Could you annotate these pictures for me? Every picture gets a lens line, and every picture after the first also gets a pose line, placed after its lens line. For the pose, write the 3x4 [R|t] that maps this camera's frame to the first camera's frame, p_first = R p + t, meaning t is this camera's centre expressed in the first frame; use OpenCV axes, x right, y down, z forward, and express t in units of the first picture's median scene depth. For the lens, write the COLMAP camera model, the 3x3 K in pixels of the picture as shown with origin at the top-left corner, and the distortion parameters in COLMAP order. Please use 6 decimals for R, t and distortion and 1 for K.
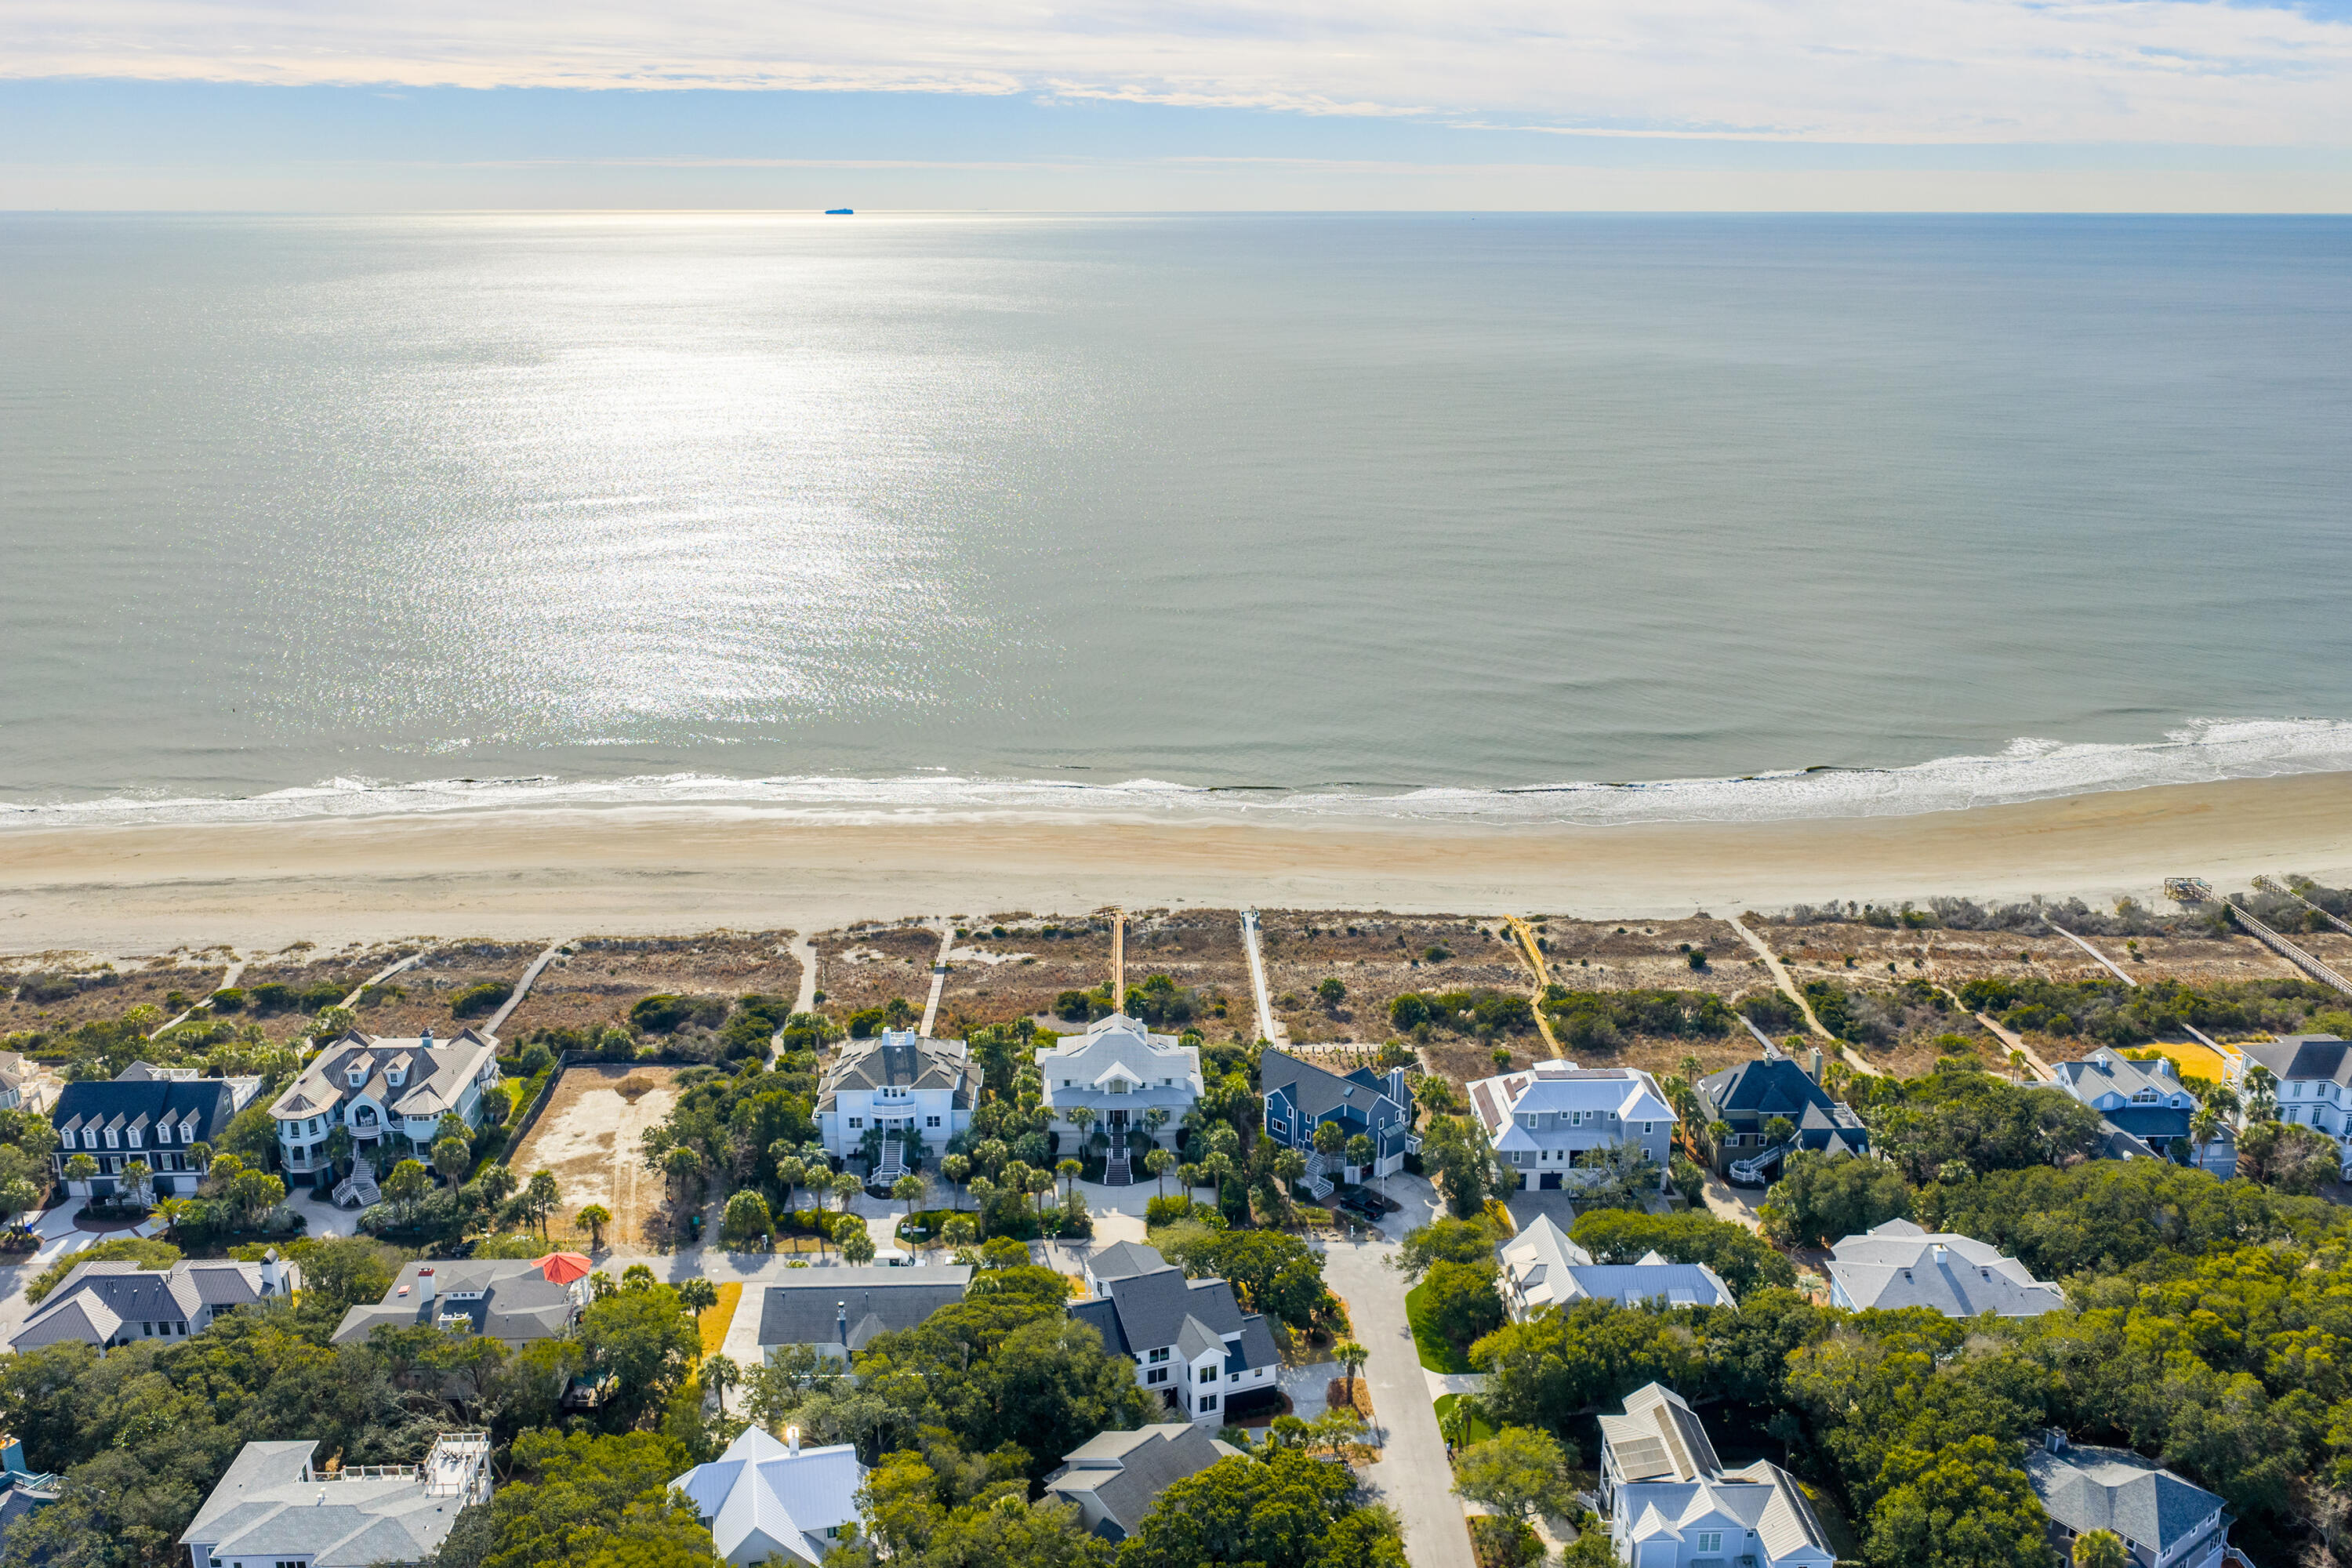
lens RADIAL K [[1949.0, 0, 1176.3], [0, 1949.0, 775.5], [0, 0, 1]] dist [0.031454, -0.063214]
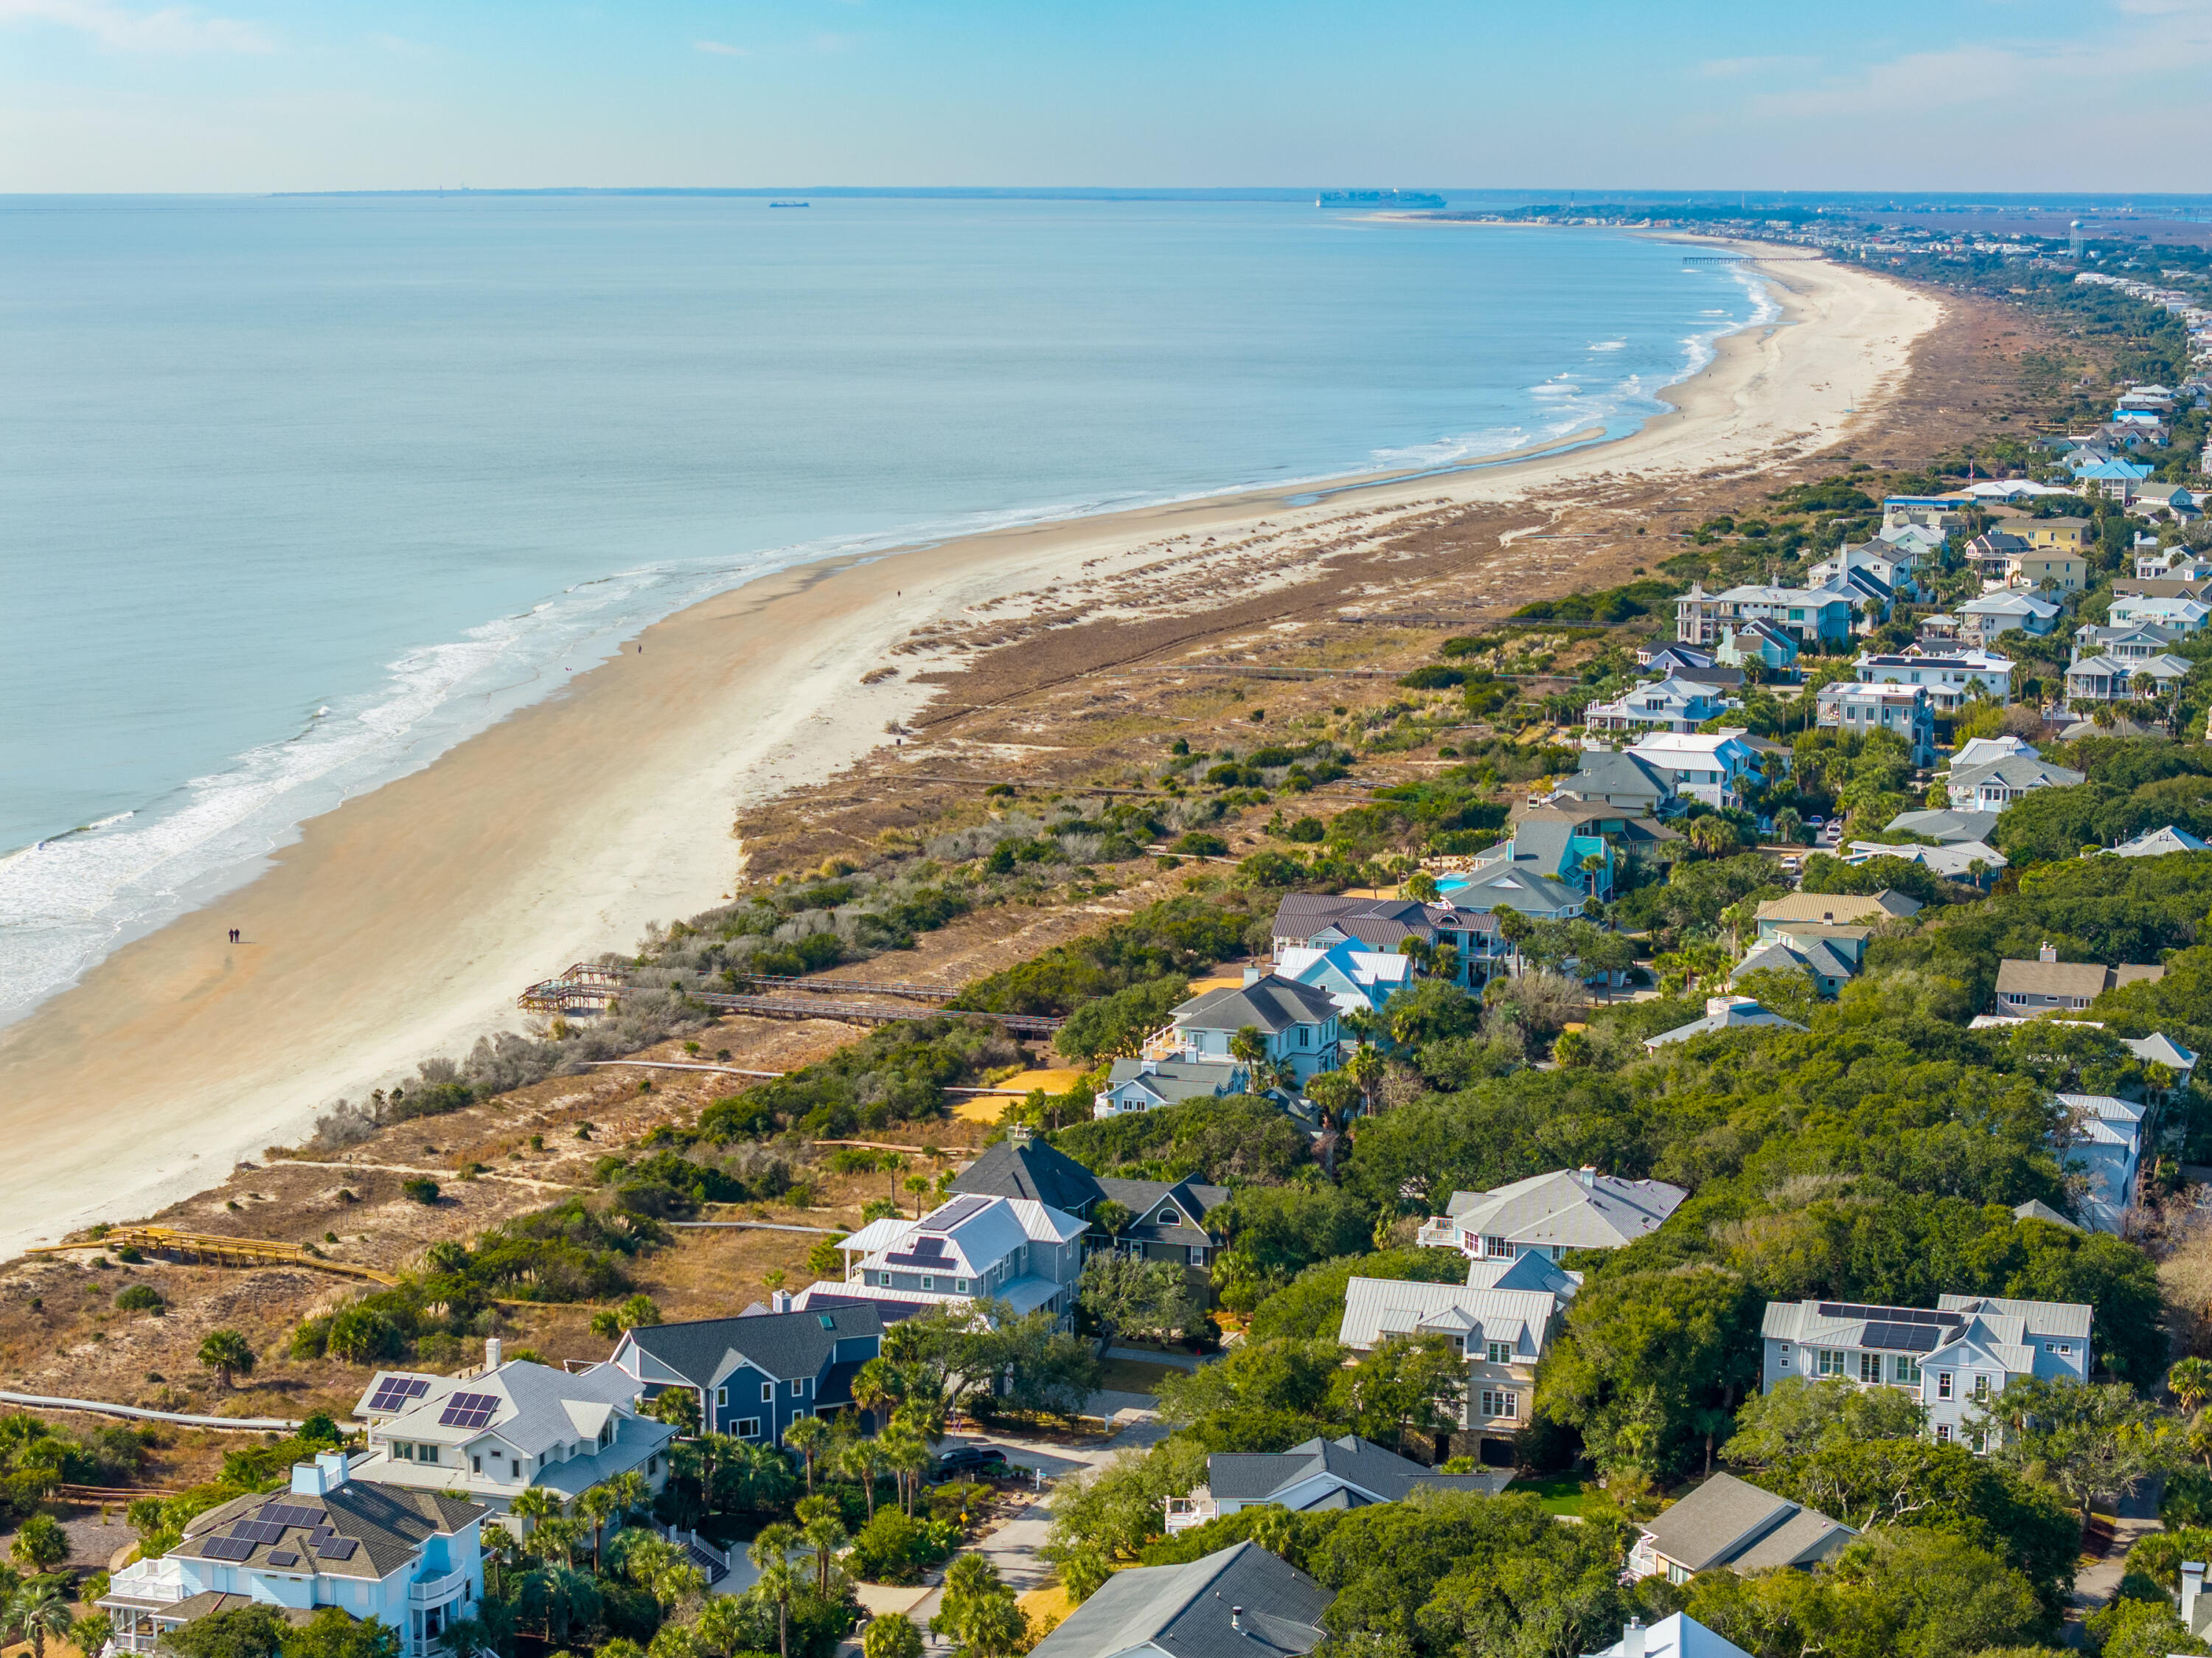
lens RADIAL K [[4506.7, 0, 1106.0], [0, 4506.7, 827.2], [0, 0, 1]] dist [-0.122145, 0.000000]
pose [[0.341448, -0.134404, 0.930241, -1.104277], [0.260405, 0.964507, 0.043772, -0.018580], [-0.903107, 0.227293, 0.364329, 0.390148]]
